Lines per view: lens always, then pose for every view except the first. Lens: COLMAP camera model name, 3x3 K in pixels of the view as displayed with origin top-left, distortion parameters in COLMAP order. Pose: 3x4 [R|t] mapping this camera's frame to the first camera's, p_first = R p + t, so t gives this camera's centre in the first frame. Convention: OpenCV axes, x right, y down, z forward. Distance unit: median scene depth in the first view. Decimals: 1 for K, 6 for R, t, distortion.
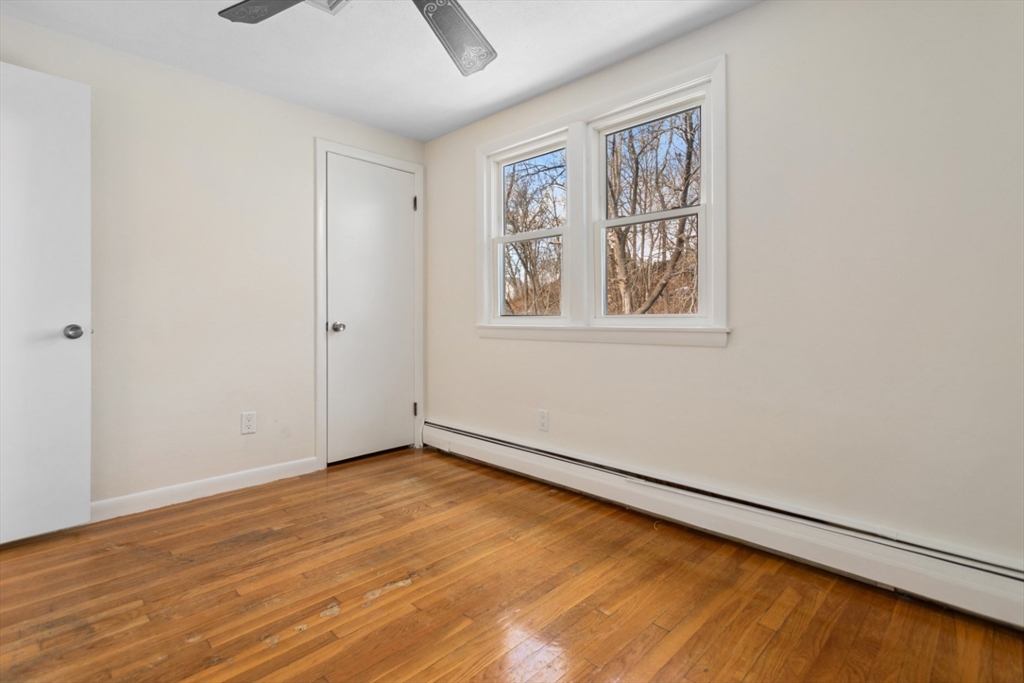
lens RADIAL K [[491.8, 0, 514.6], [0, 491.8, 314.5], [0, 0, 1]] dist [0.001468, 0.000357]
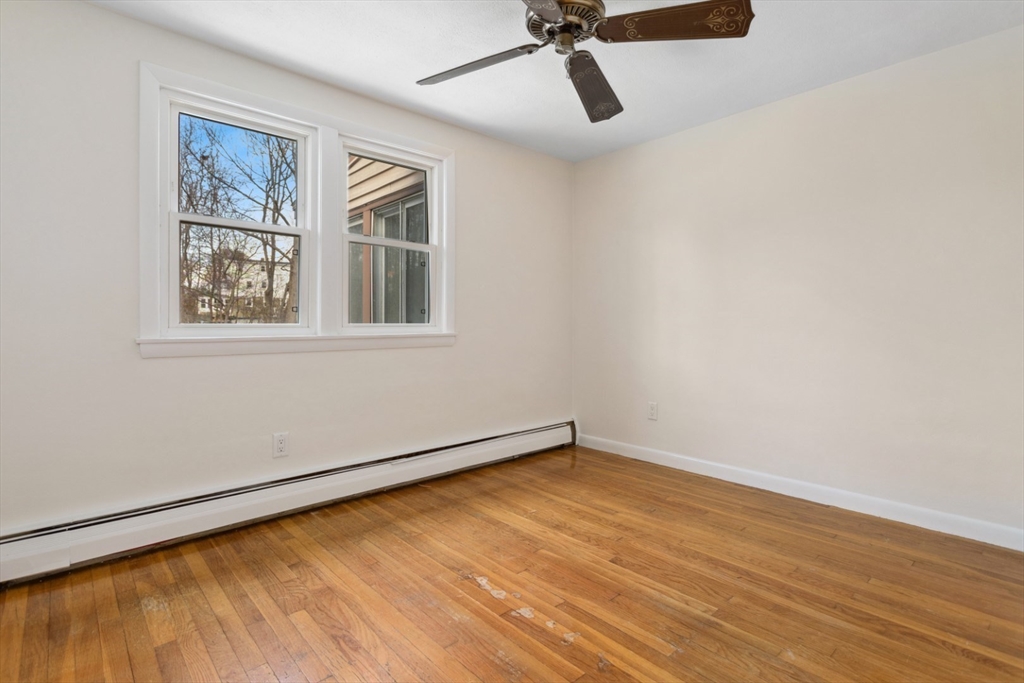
lens RADIAL K [[491.8, 0, 514.6], [0, 491.8, 314.5], [0, 0, 1]] dist [0.001468, 0.000357]
pose [[0.060056, 0.022310, 0.997946, -1.066782], [-0.002253, 0.999751, -0.022215, 0.003392], [-0.998192, -0.000914, 0.060091, 0.725766]]
